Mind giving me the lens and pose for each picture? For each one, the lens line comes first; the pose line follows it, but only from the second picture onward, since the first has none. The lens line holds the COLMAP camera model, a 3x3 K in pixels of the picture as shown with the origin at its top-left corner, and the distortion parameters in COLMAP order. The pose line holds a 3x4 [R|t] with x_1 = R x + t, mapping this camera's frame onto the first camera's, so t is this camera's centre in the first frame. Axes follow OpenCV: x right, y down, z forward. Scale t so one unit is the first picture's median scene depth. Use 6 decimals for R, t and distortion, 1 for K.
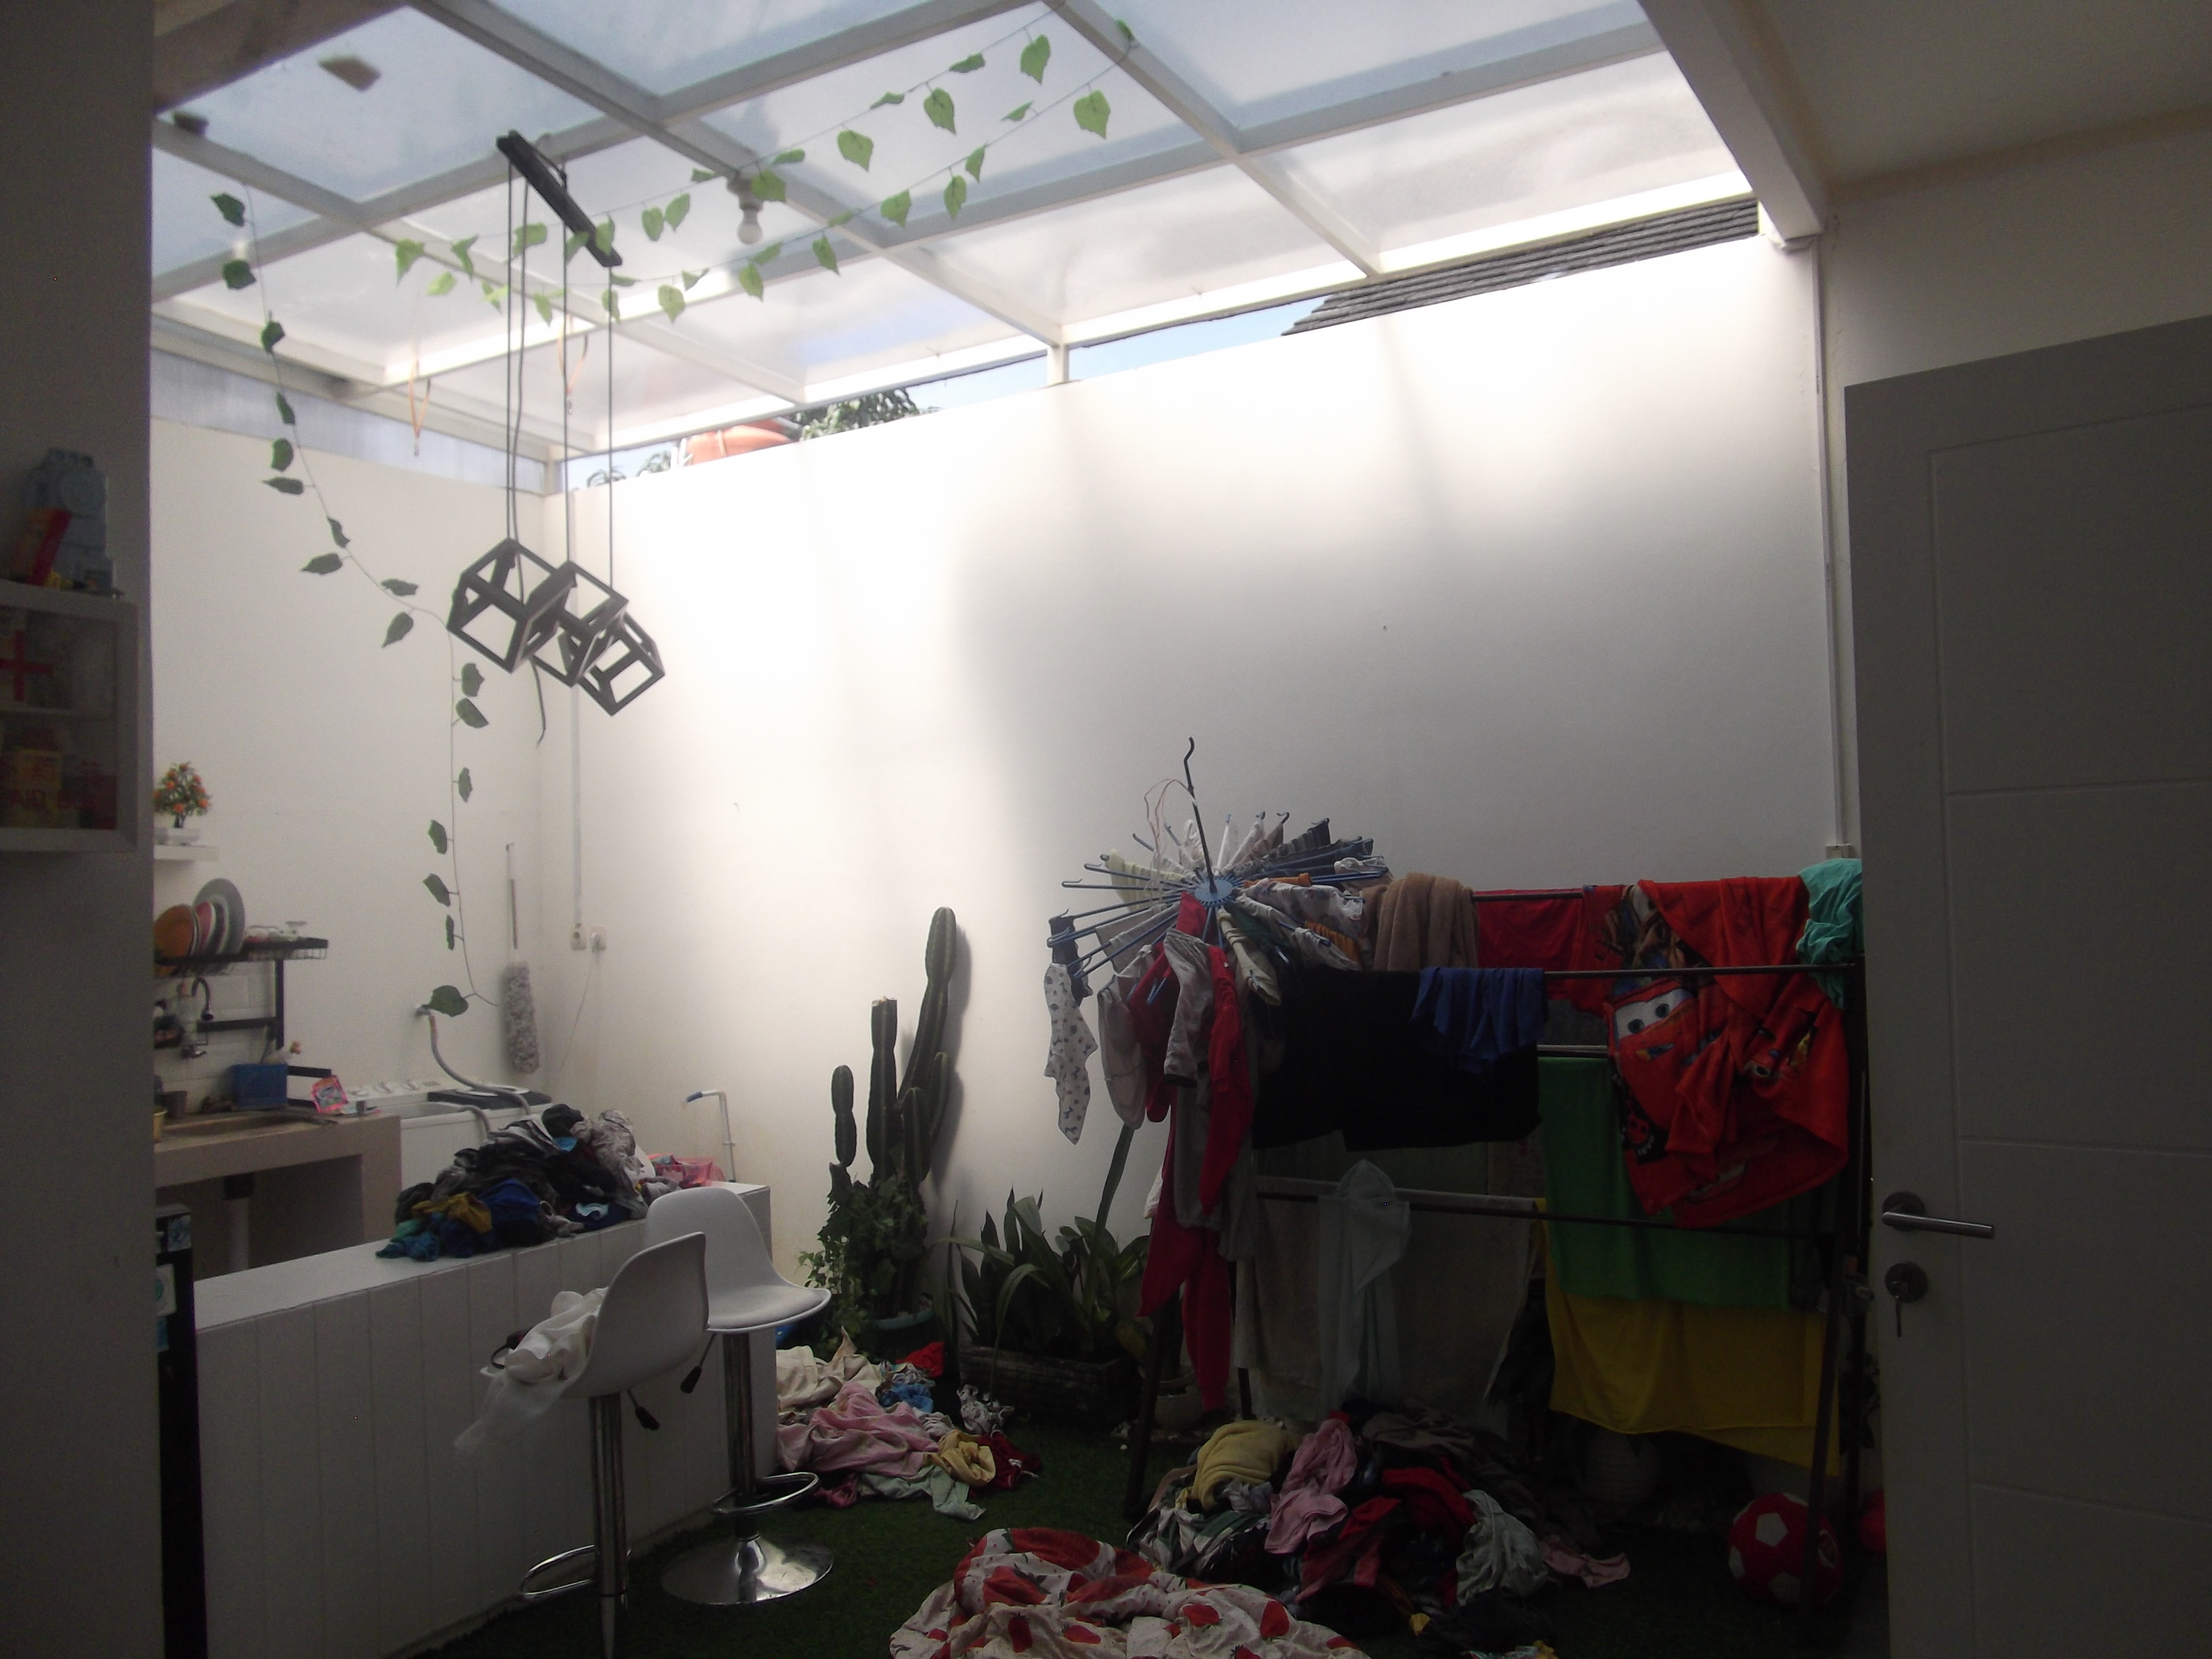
lens RADIAL K [[1804.6, 0, 1106.9], [0, 1804.6, 829.8], [0, 0, 1]] dist [-0.007402, -0.000614]
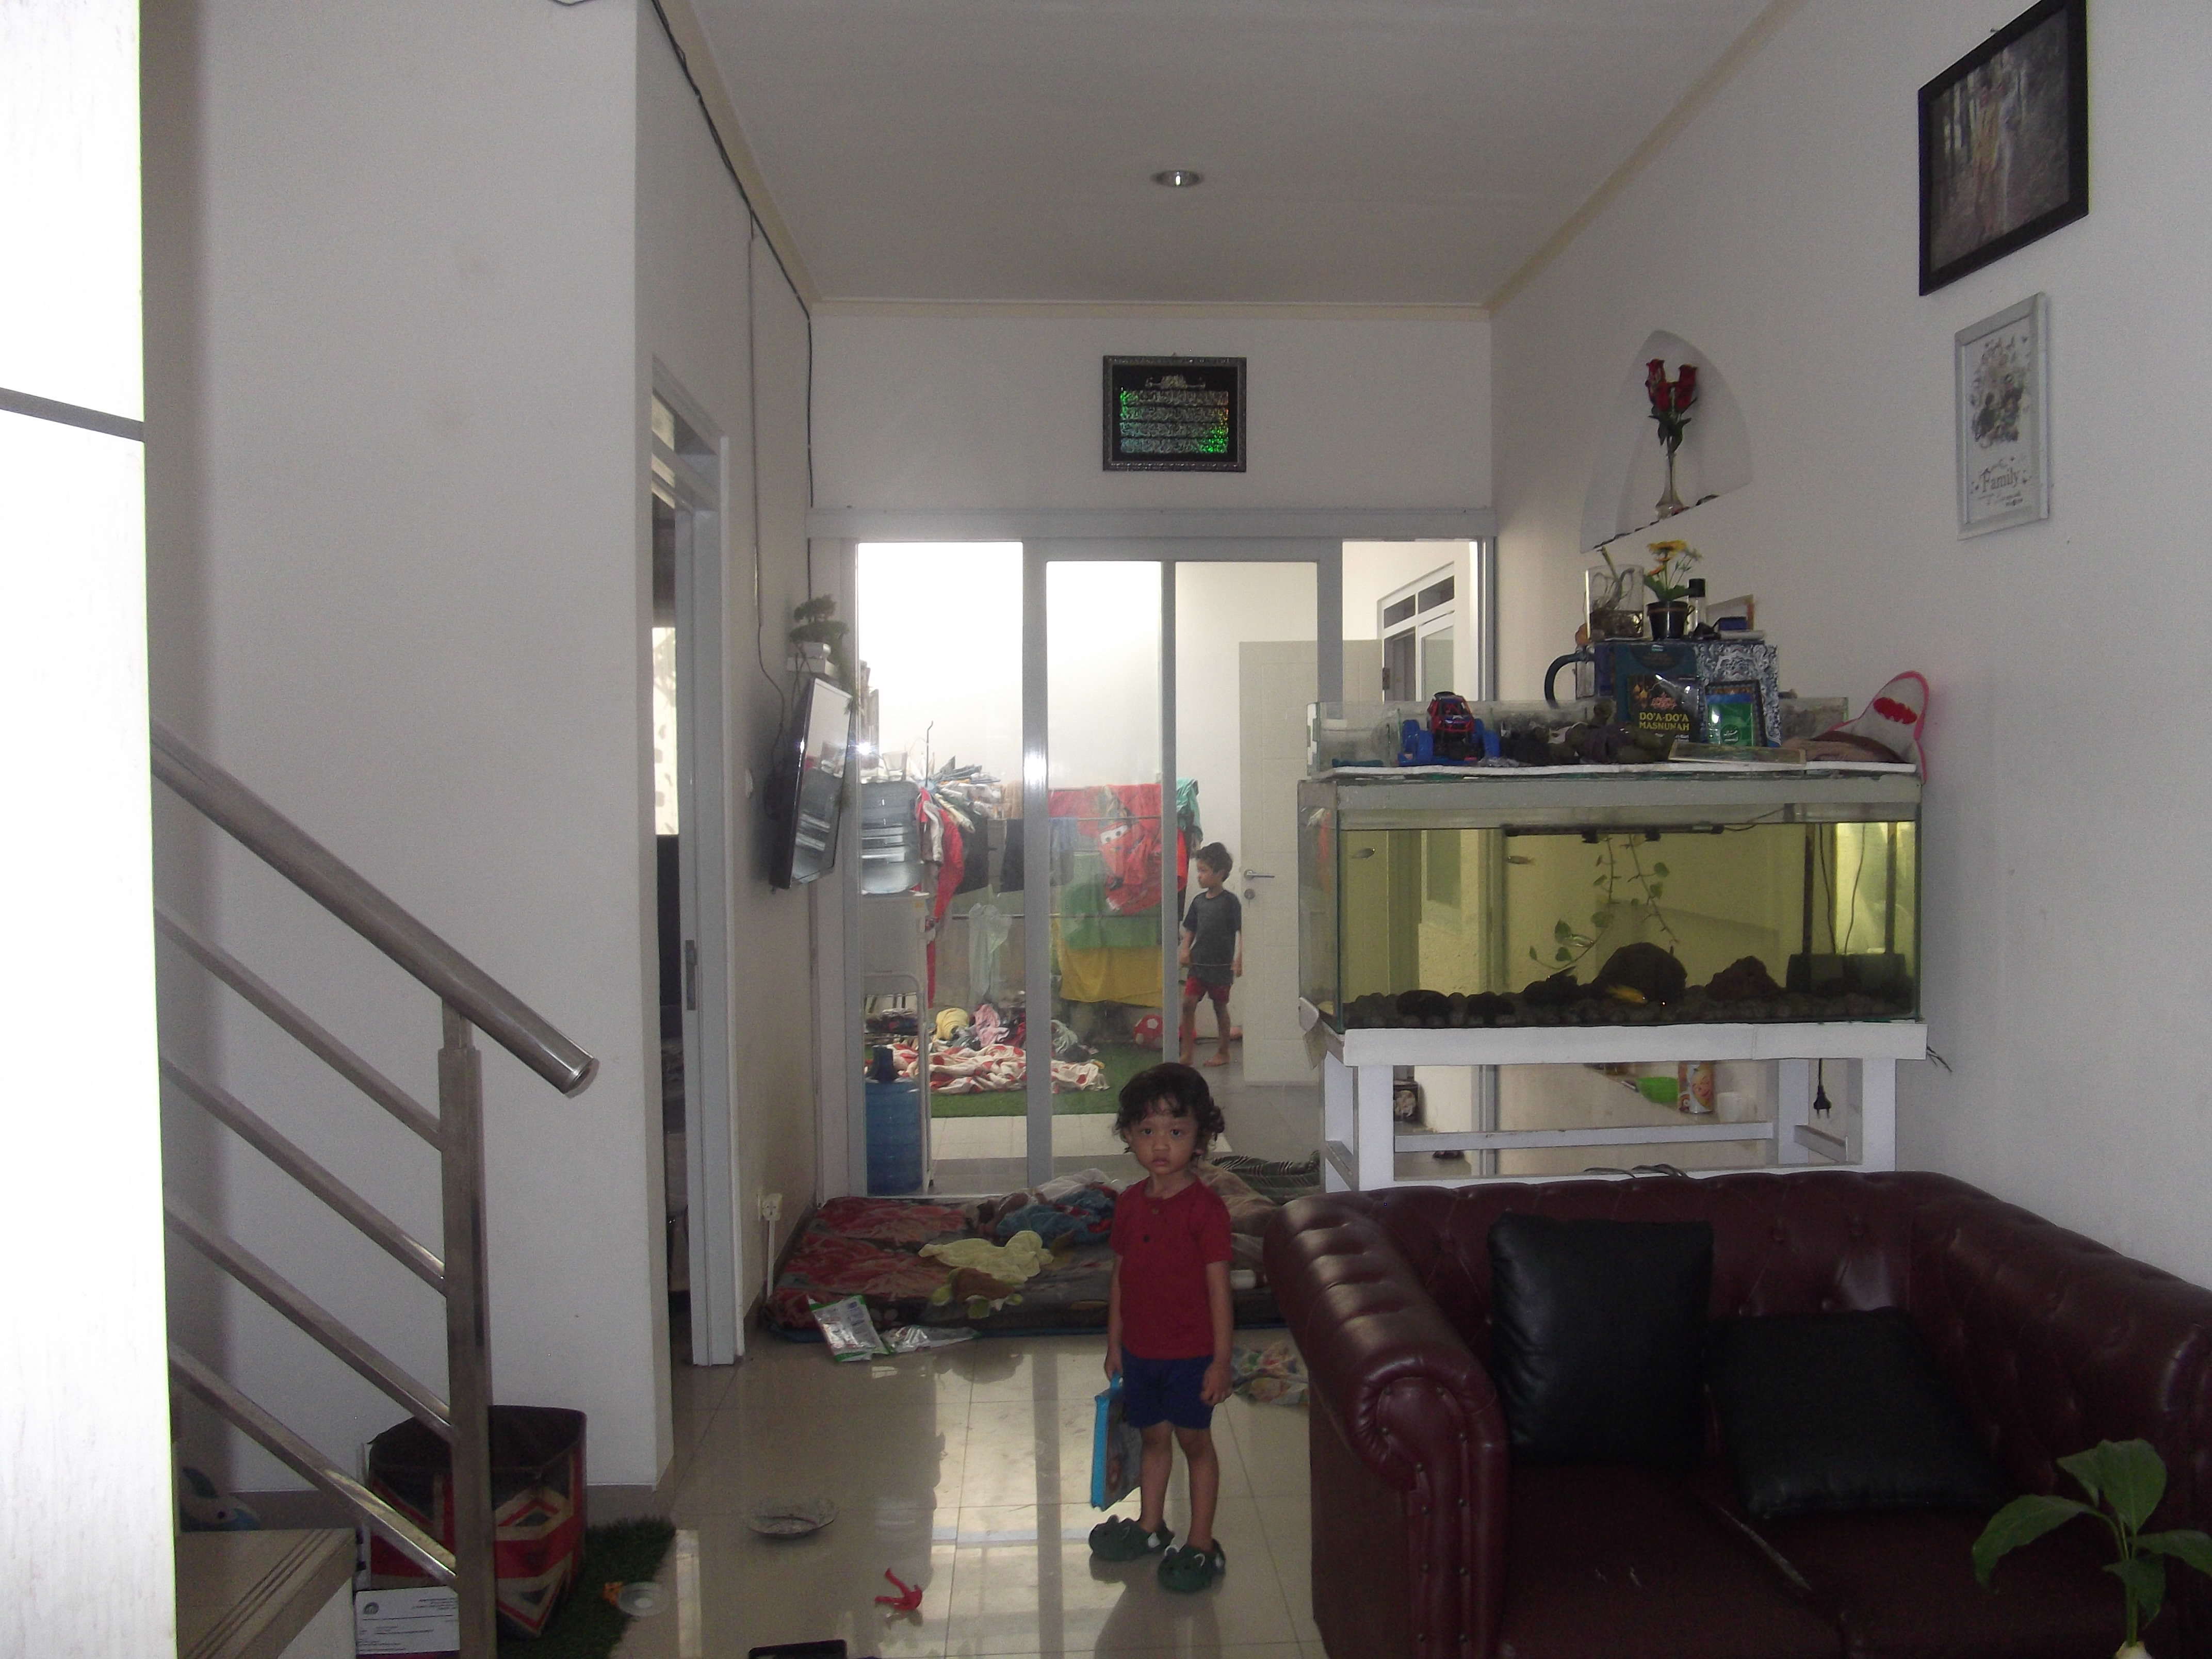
lens RADIAL K [[1804.6, 0, 1107.4], [0, 1804.6, 828.0], [0, 0, 1]] dist [-0.007402, -0.000614]
pose [[0.816179, 0.013823, 0.577634, -1.137061], [-0.024249, 0.999652, 0.010340, 0.060890], [-0.577291, -0.022446, 0.816230, -1.058032]]
